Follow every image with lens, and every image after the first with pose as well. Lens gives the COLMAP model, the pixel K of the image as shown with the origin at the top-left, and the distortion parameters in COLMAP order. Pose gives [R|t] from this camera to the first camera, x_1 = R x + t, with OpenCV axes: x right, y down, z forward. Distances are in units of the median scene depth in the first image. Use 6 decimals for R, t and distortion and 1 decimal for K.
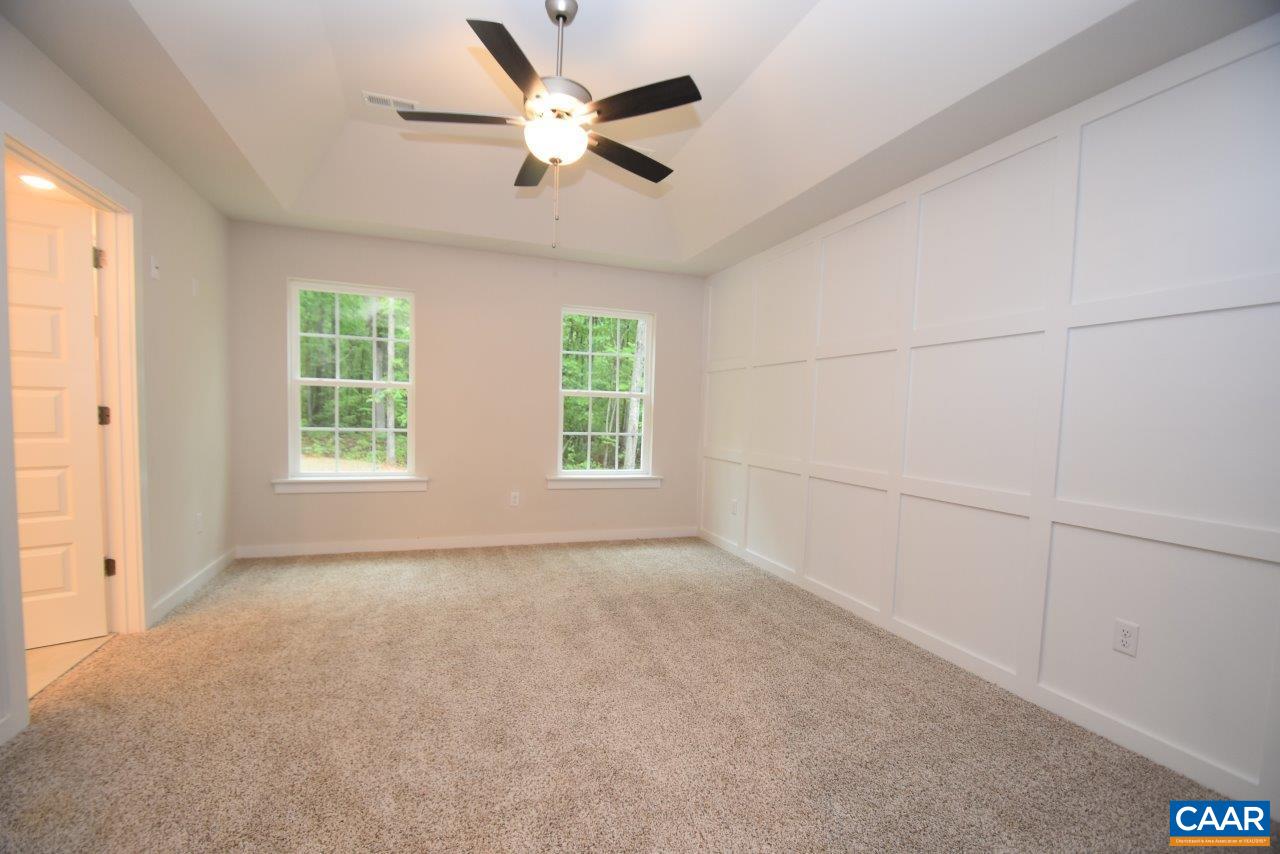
lens RADIAL K [[578.4, 0, 641.7], [0, 578.4, 445.0], [0, 0, 1]] dist [0.015999, -0.016178]
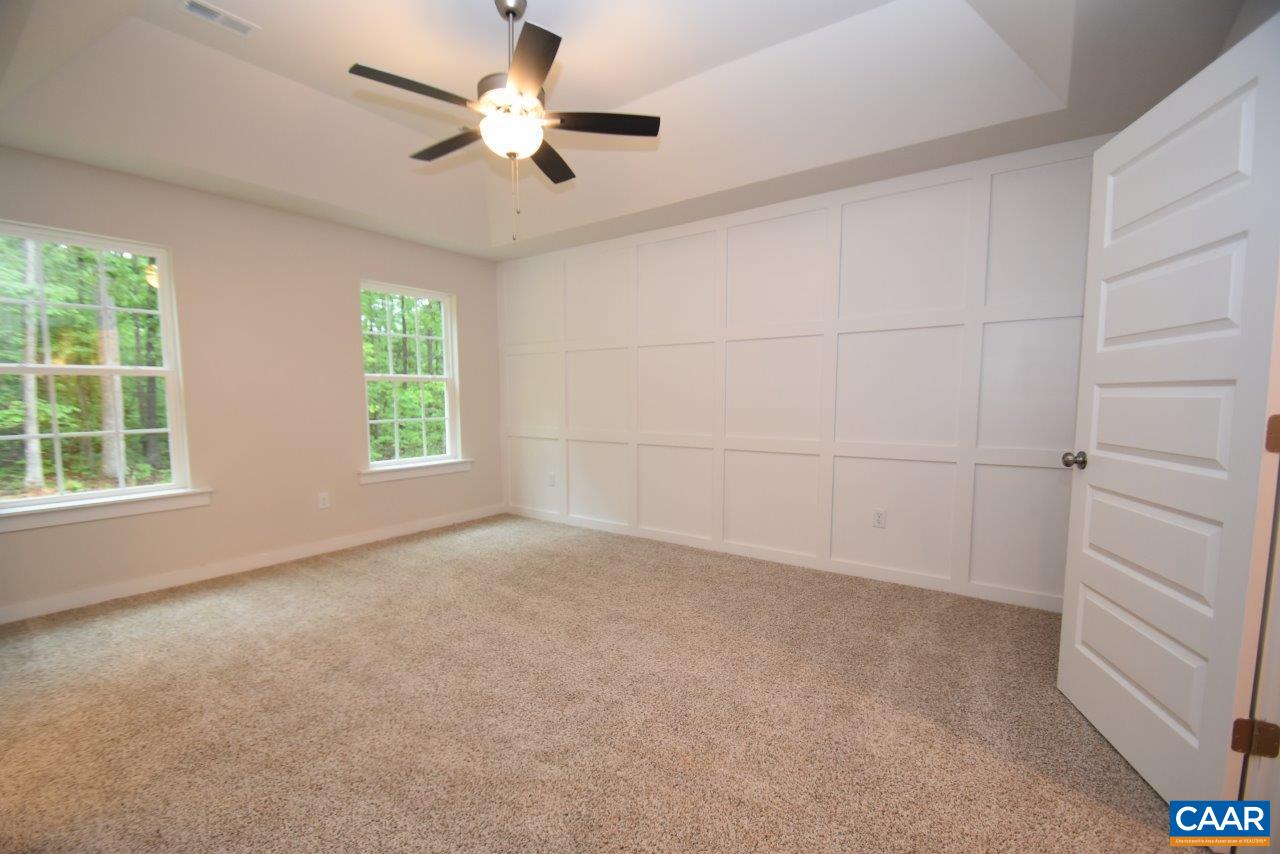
lens RADIAL K [[586.7, 0, 626.4], [0, 586.7, 449.0], [0, 0, 1]] dist [0.010682, -0.017623]
pose [[0.809820, -0.088908, 0.579902, -0.460606], [0.060960, 0.995852, 0.067551, -0.020868], [-0.583502, -0.019353, 0.811881, 0.018616]]
